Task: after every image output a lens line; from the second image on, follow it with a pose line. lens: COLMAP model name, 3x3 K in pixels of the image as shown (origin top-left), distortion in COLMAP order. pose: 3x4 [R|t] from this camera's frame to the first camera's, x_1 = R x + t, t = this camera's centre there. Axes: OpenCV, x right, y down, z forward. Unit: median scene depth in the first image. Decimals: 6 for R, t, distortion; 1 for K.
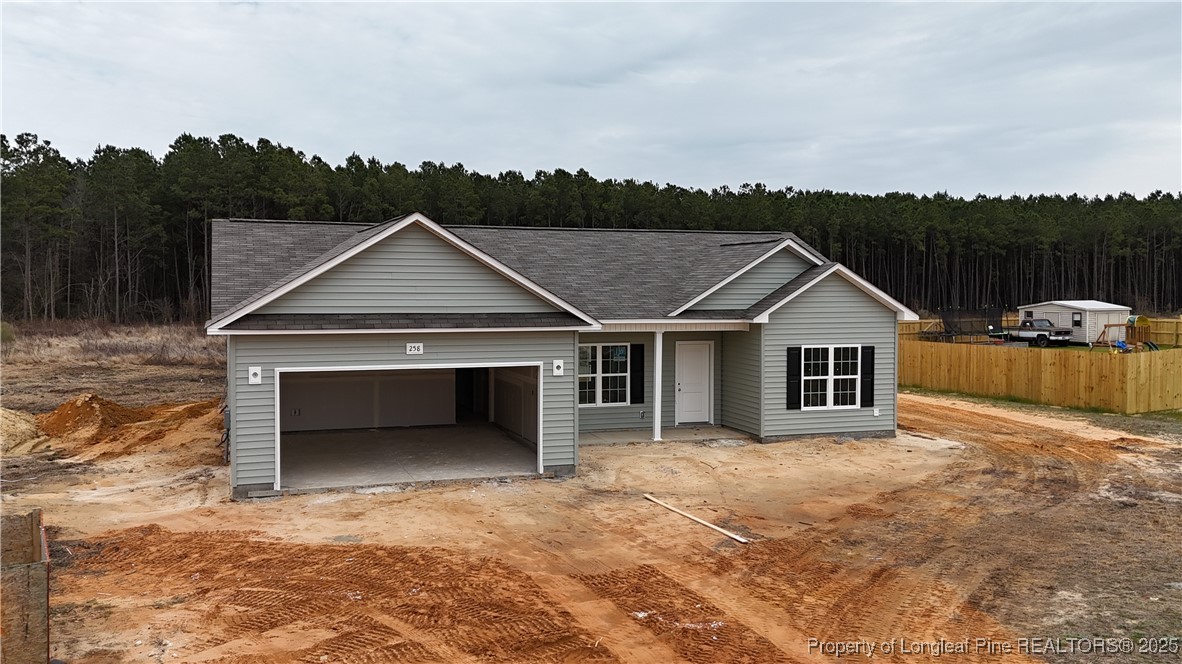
lens RADIAL K [[1077.7, 0, 591.0], [0, 1077.7, 332.0], [0, 0, 1]] dist [0.095362, -0.007143]
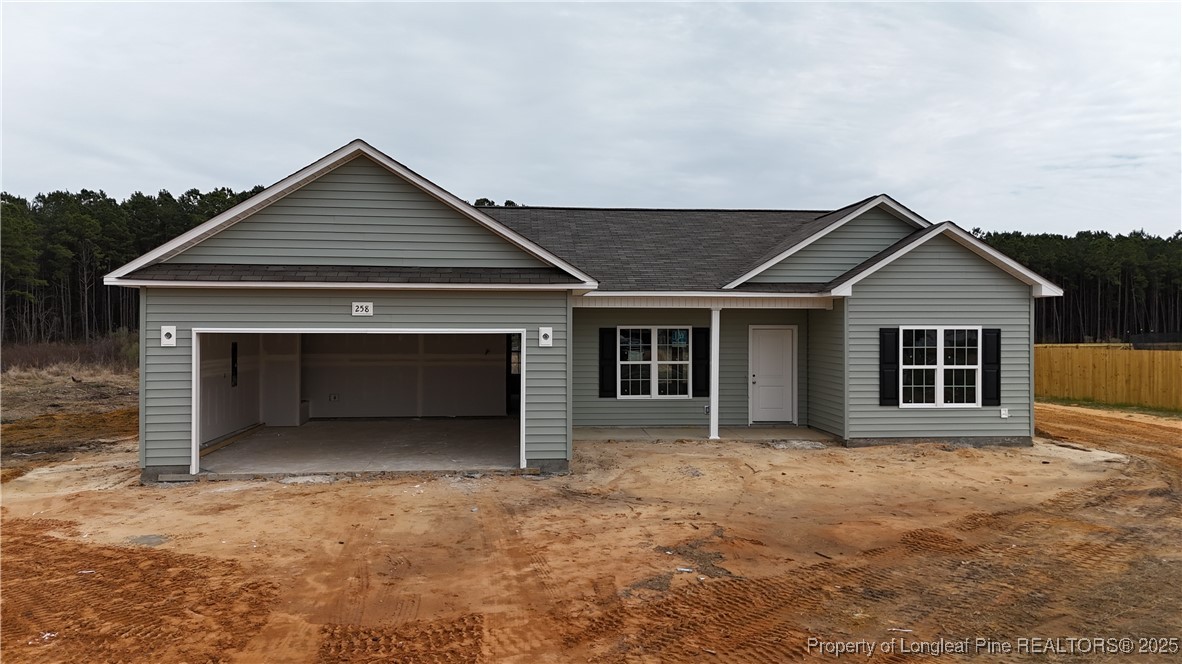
lens RADIAL K [[870.2, 0, 591.0], [0, 870.2, 332.0], [0, 0, 1]] dist [0.060611, -0.030033]
pose [[0.969262, 0.000238, -0.246031, 0.135200], [-0.010855, 0.999067, -0.041800, 0.047104], [0.245791, 0.043186, 0.968360, 0.319934]]
